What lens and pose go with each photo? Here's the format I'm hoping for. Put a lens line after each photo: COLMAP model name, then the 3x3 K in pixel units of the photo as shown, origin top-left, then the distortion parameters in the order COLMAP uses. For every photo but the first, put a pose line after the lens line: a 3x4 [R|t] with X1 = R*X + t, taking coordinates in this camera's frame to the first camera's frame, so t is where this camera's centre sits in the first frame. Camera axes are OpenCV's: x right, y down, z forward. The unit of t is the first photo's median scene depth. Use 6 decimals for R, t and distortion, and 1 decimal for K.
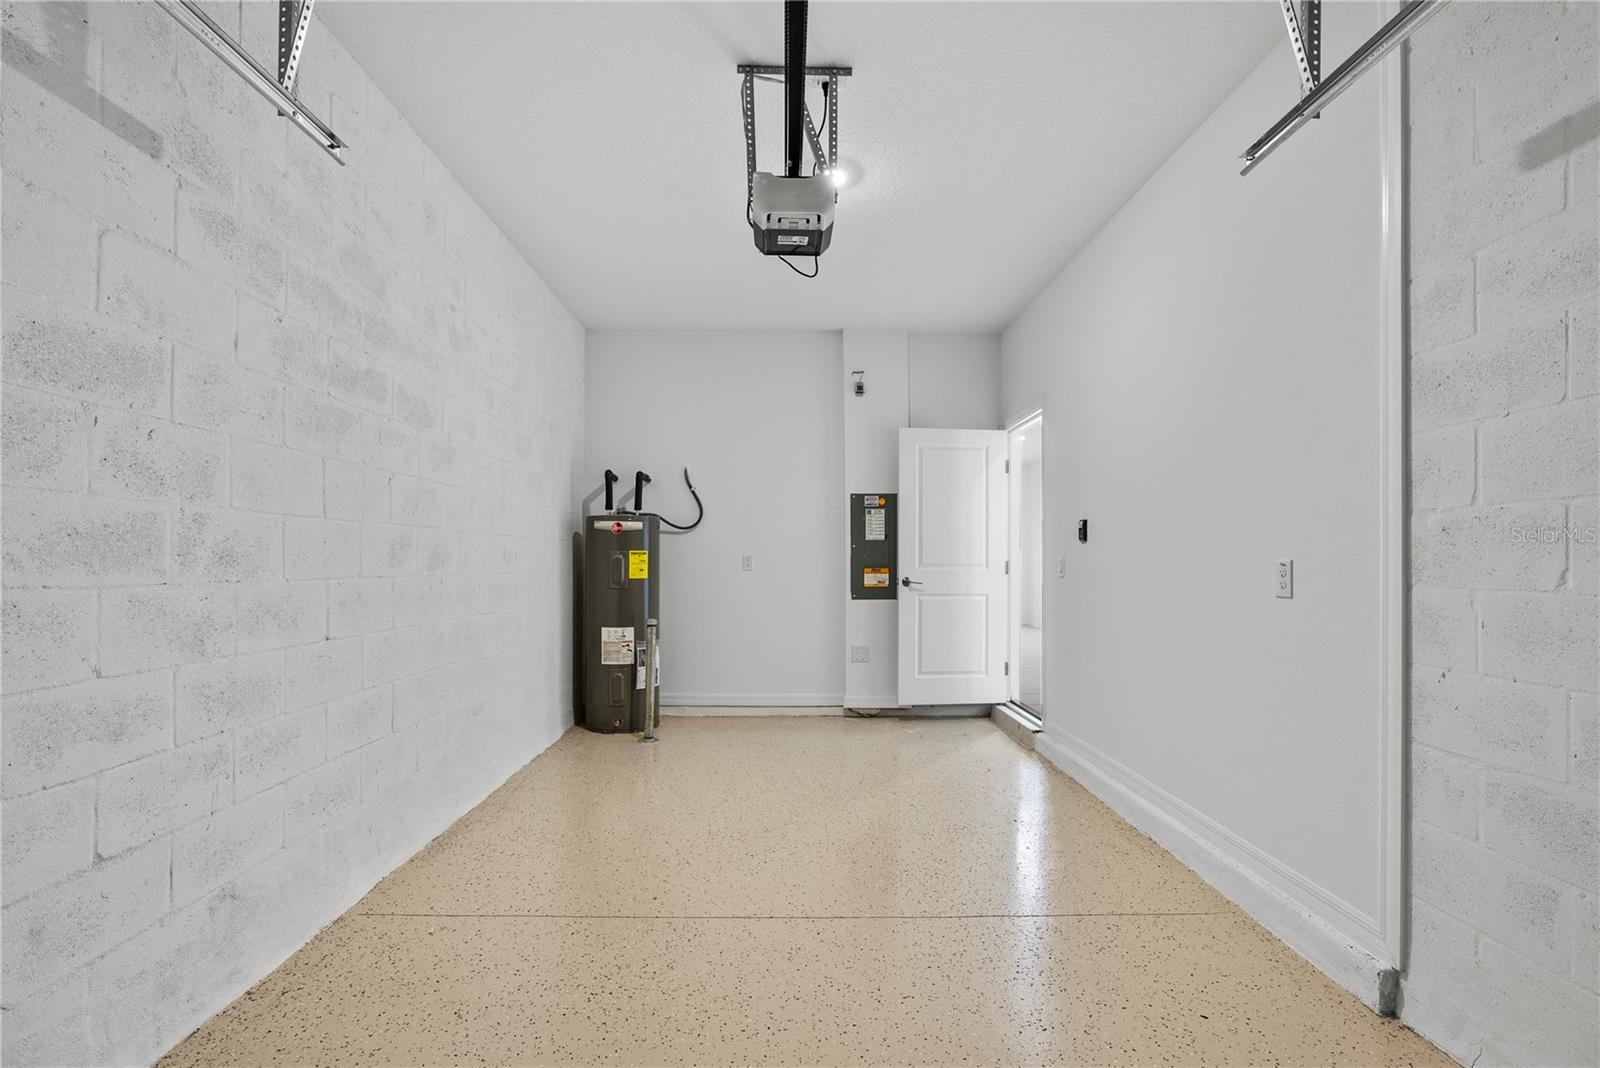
lens RADIAL K [[725.8, 0, 798.6], [0, 725.8, 543.8], [0, 0, 1]] dist [-0.004534, 0.001780]
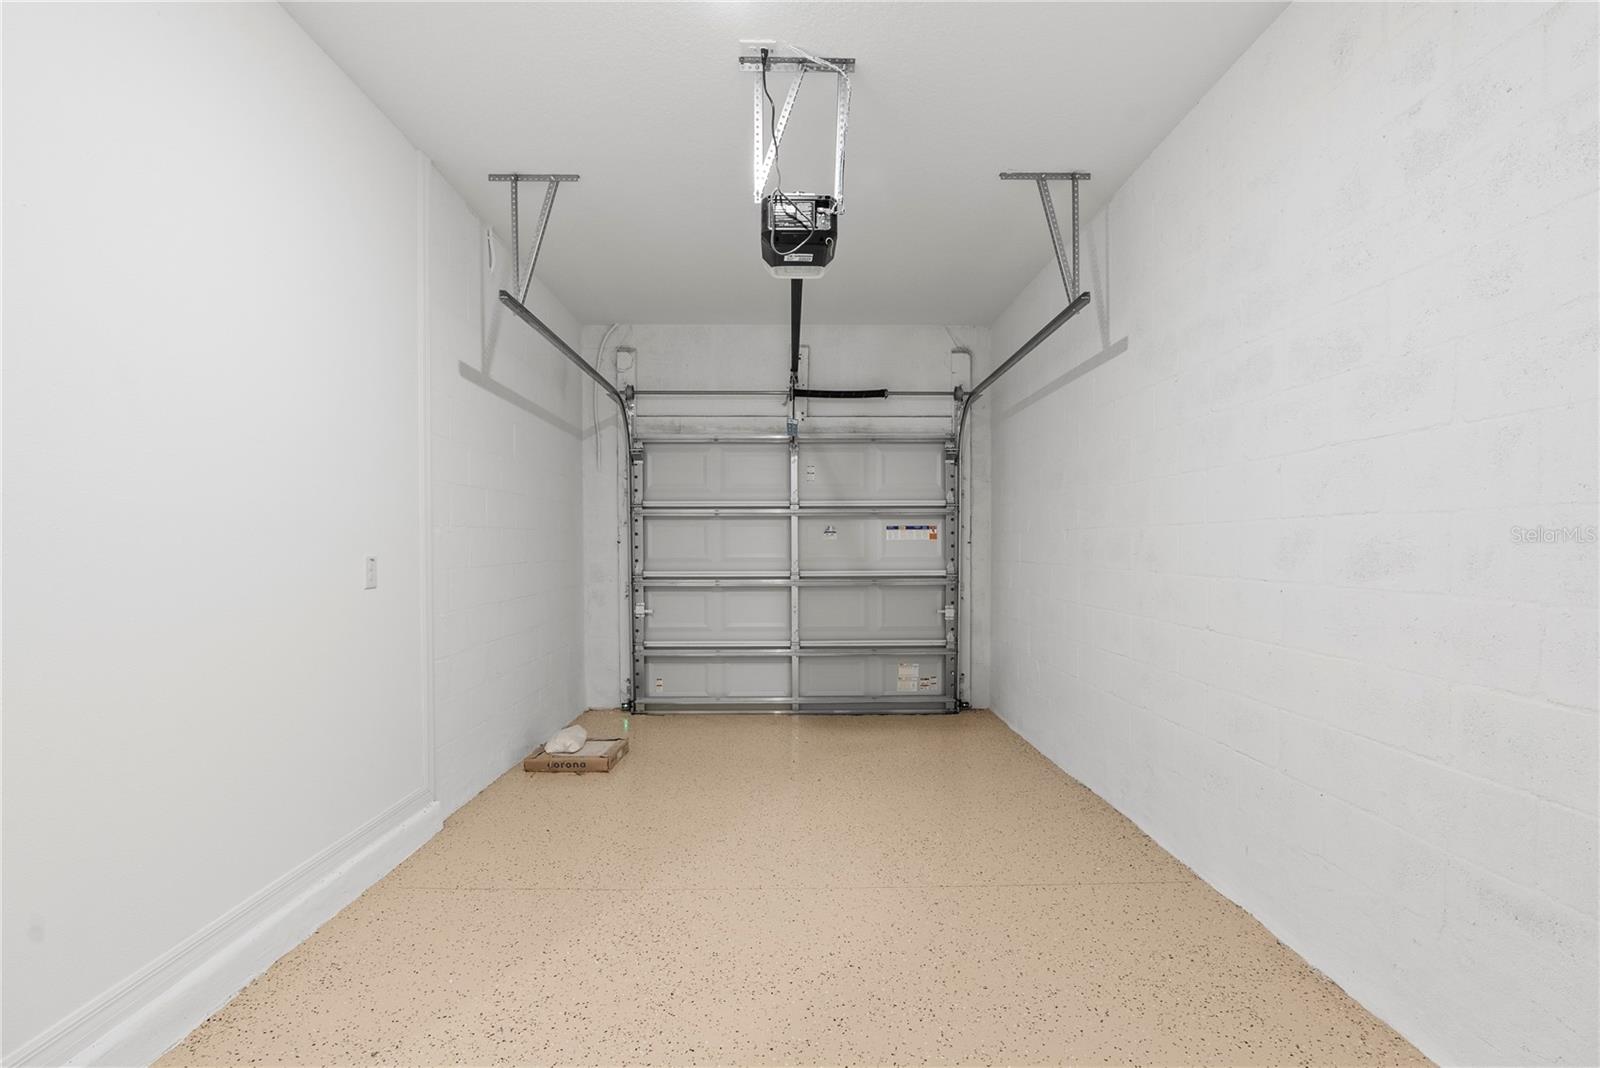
lens RADIAL K [[725.8, 0, 801.4], [0, 725.8, 544.7], [0, 0, 1]] dist [-0.004534, 0.001780]
pose [[-0.999991, -0.003387, 0.002494, -0.016401], [-0.003452, 0.999643, -0.026493, 0.029929], [-0.002404, -0.026501, -0.999646, 1.992748]]
